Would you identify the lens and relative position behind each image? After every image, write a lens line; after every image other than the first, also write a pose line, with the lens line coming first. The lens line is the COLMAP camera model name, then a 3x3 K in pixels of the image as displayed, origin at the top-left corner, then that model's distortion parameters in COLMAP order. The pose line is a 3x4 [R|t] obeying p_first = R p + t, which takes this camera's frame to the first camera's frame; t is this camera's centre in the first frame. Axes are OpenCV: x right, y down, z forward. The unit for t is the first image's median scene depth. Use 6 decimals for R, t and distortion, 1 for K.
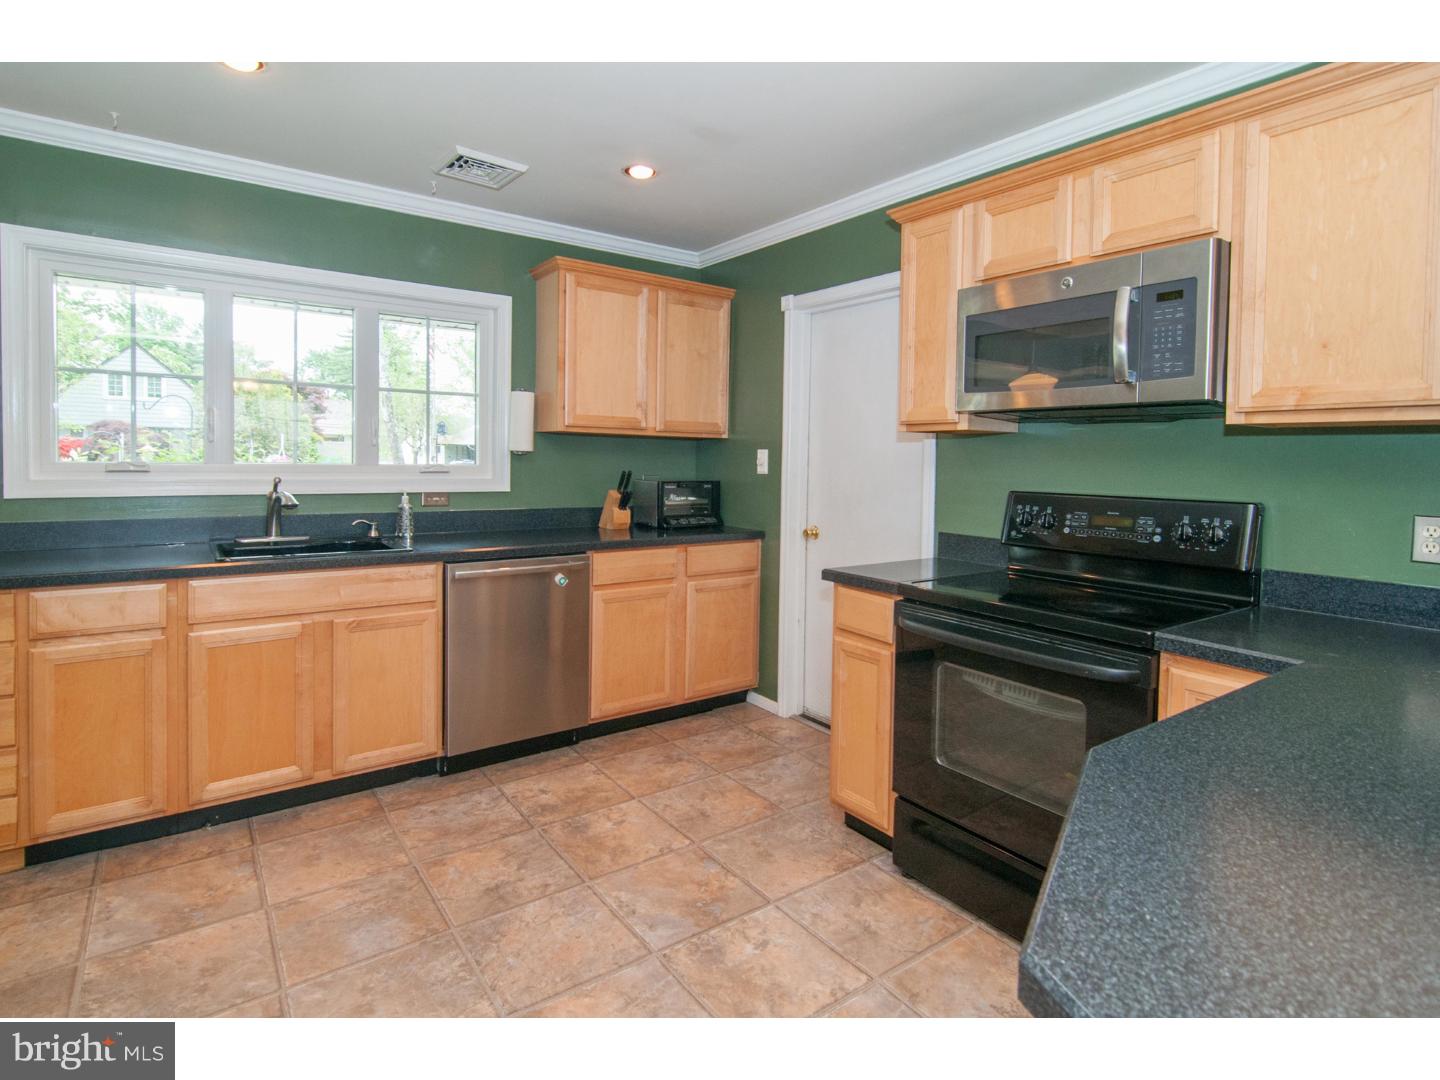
lens RADIAL K [[737.7, 0, 717.4], [0, 737.7, 487.7], [0, 0, 1]] dist [-0.002336, -0.000242]
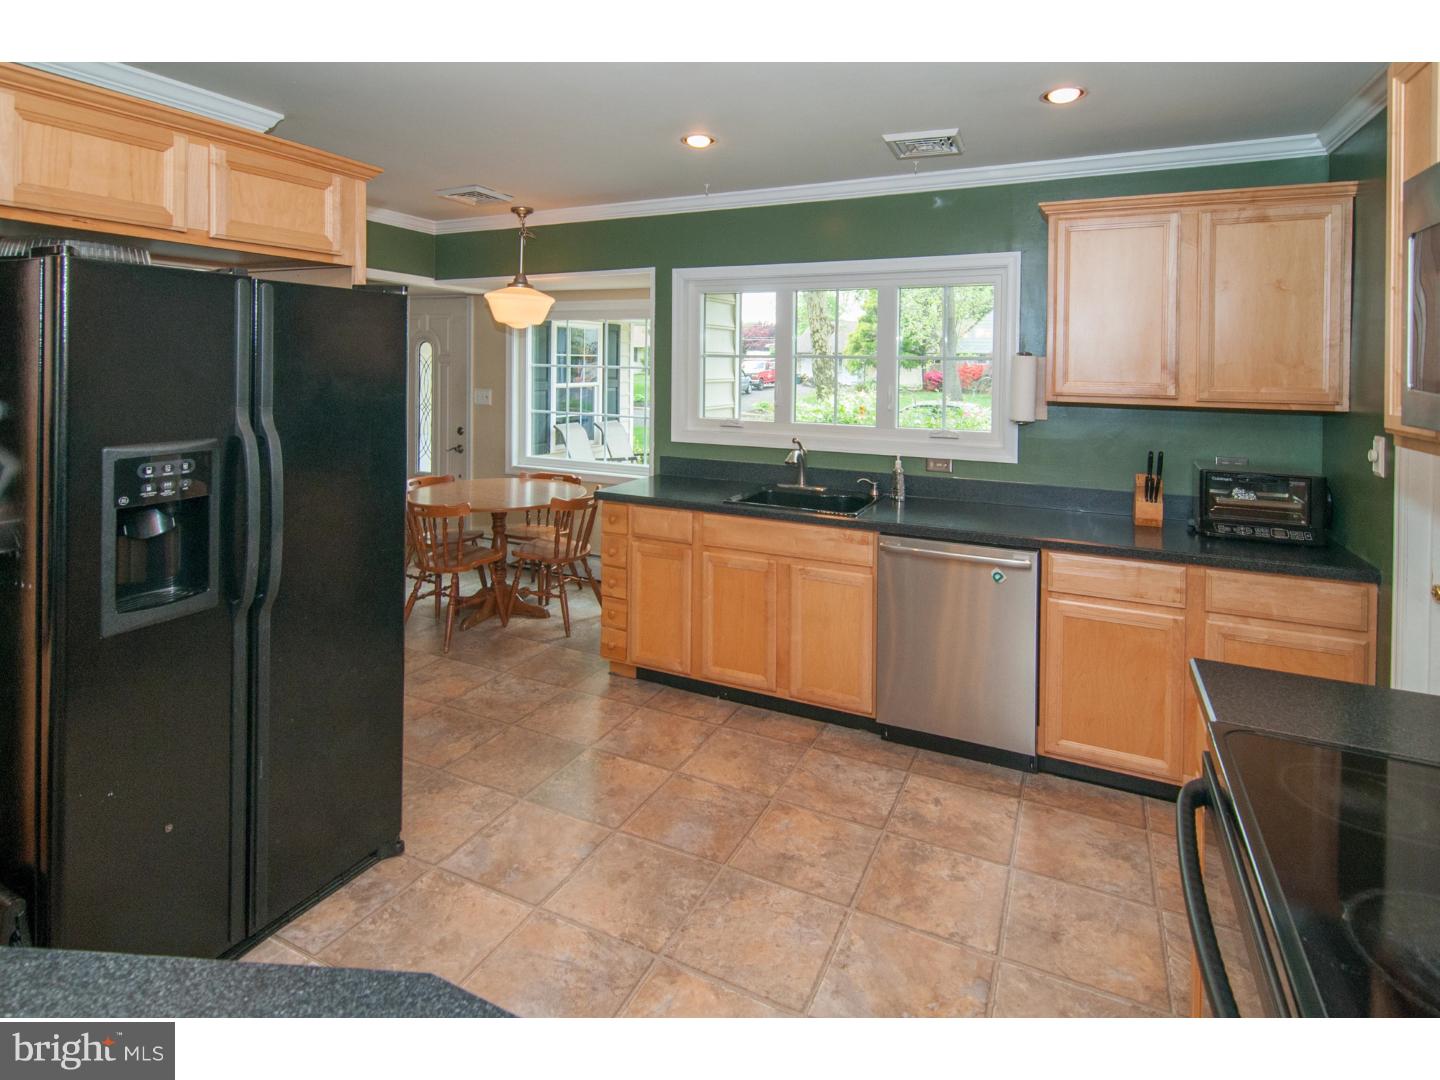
lens RADIAL K [[753.7, 0, 727.8], [0, 753.7, 380.2], [0, 0, 1]] dist [0.001983, -0.000879]
pose [[0.476323, 0.007324, -0.879240, 0.457862], [-0.039782, 0.999121, -0.013229, -0.089007], [0.878370, 0.041279, 0.476196, 0.299718]]
